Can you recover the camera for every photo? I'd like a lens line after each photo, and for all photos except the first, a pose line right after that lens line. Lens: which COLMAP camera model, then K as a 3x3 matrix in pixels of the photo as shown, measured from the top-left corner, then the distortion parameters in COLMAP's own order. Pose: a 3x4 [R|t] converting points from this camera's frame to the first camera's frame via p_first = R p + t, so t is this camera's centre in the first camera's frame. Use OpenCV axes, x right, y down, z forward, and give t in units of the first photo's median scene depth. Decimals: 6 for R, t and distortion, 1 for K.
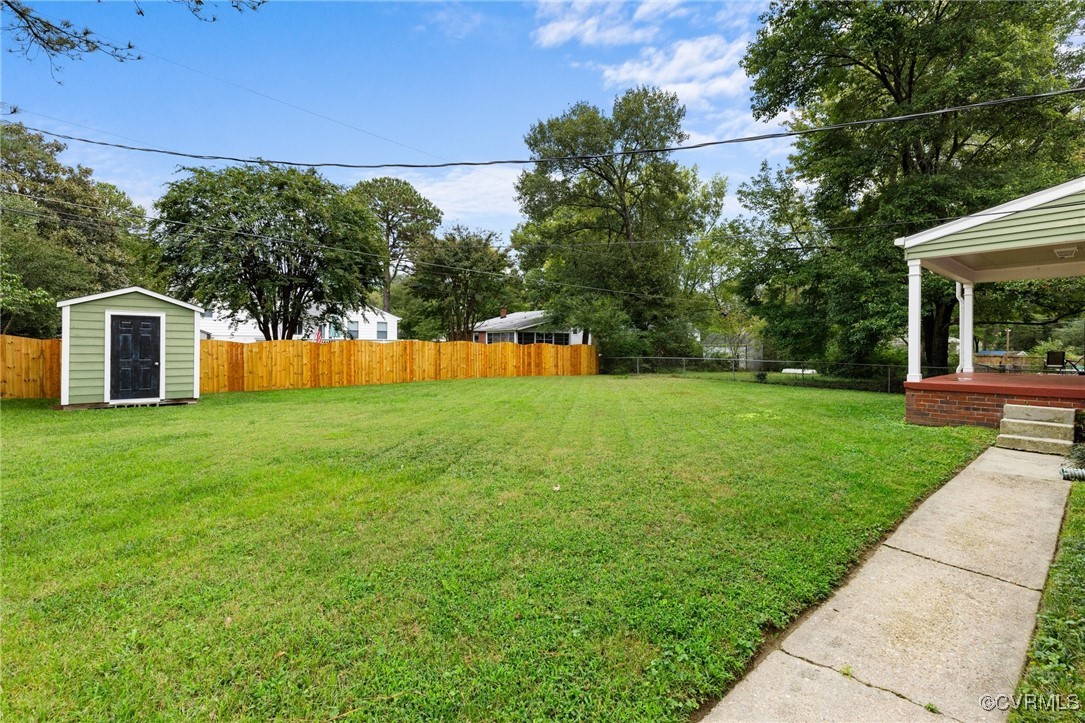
lens RADIAL K [[468.9, 0, 538.2], [0, 468.9, 347.9], [0, 0, 1]] dist [0.002299, 0.000498]
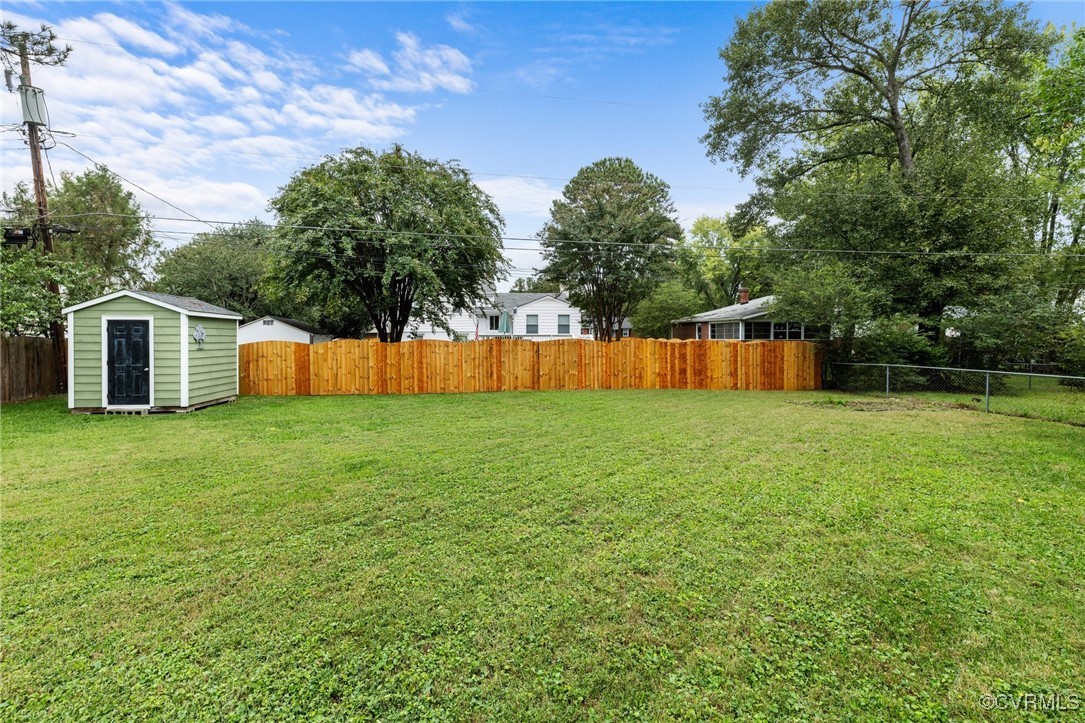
lens RADIAL K [[468.9, 0, 538.2], [0, 468.9, 347.9], [0, 0, 1]] dist [0.002299, 0.000498]
pose [[0.829698, 0.008500, -0.558147, 0.270740], [0.002474, 0.999818, 0.018904, -0.018420], [0.558206, -0.017066, 0.829527, 0.457936]]
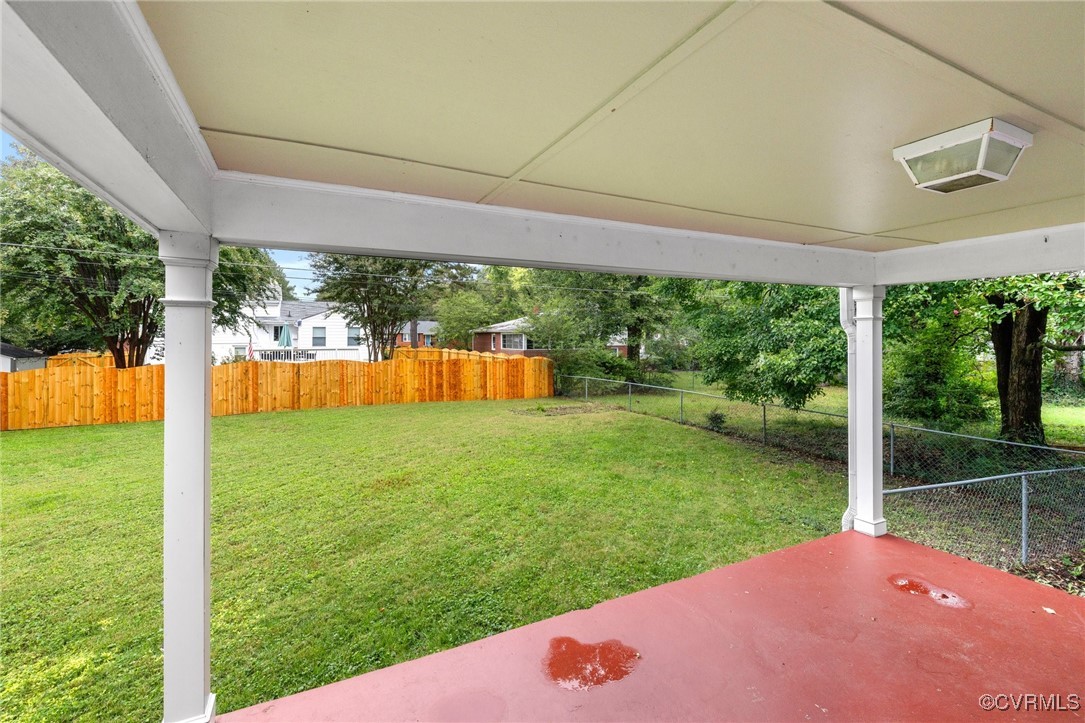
lens RADIAL K [[480.2, 0, 541.9], [0, 480.2, 334.3], [0, 0, 1]] dist [0.002817, 0.000629]
pose [[0.973824, -0.007143, -0.227189, 0.481961], [0.004871, 0.999932, -0.010559, -0.062271], [0.227249, 0.009176, 0.973793, 0.363592]]
